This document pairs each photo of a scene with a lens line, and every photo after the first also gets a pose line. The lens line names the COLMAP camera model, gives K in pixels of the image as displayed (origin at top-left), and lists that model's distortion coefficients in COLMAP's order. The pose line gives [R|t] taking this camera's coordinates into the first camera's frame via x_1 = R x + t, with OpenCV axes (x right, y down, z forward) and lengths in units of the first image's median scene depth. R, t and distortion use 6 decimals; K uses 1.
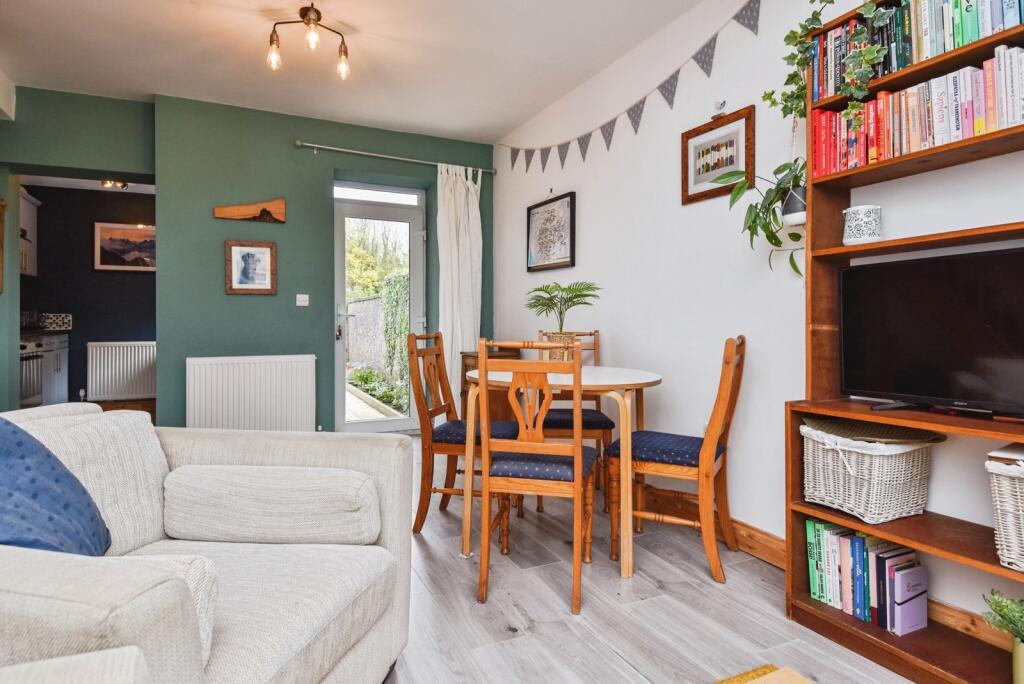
lens RADIAL K [[602.8, 0, 511.7], [0, 602.8, 319.2], [0, 0, 1]] dist [0.001947, 0.000795]
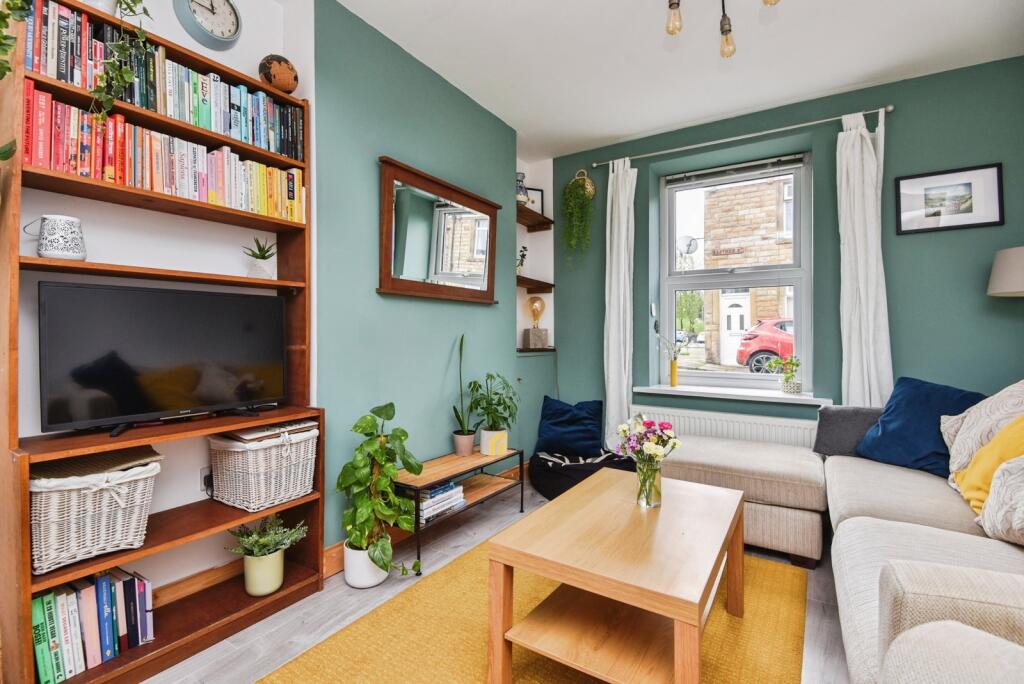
lens RADIAL K [[471.0, 0, 512.0], [0, 471.0, 342.0], [0, 0, 1]] dist [-0.001921, -0.000803]
pose [[-0.532773, -0.004654, 0.846246, -0.415755], [0.000016, 0.999985, 0.005510, -0.007880], [-0.846258, 0.002949, -0.532764, 0.925350]]
